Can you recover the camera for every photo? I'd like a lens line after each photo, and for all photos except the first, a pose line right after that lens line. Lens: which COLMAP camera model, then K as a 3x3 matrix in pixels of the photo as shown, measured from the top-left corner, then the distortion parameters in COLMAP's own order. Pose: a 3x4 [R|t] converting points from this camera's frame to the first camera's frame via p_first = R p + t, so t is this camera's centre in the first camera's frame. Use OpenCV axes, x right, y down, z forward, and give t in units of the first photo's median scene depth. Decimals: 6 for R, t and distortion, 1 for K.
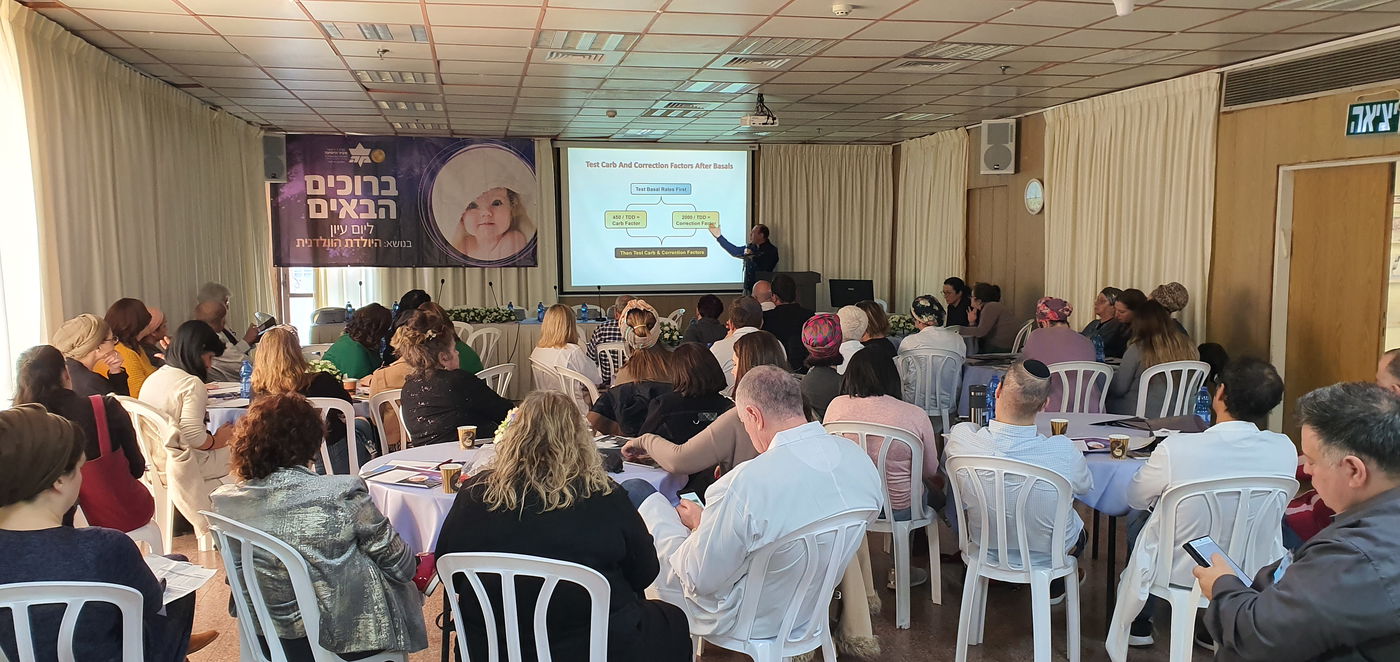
lens RADIAL K [[998.2, 0, 700.0], [0, 998.2, 331.0], [0, 0, 1]] dist [0.028779, -0.002673]
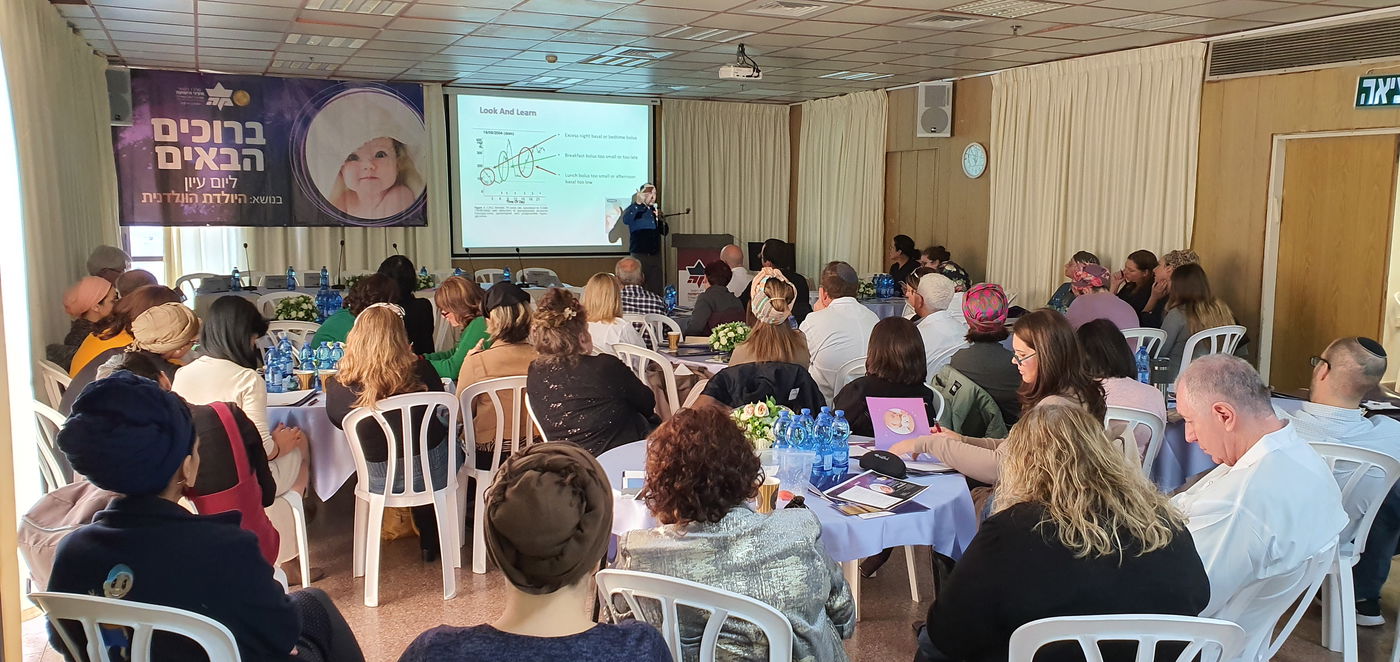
lens RADIAL K [[998.2, 0, 700.0], [0, 998.2, 331.0], [0, 0, 1]] dist [0.028779, -0.002673]
pose [[0.977322, -0.017101, 0.211066, -0.121525], [0.008568, 0.999111, 0.041279, -0.005519], [-0.211584, -0.038534, 0.976600, 0.056519]]
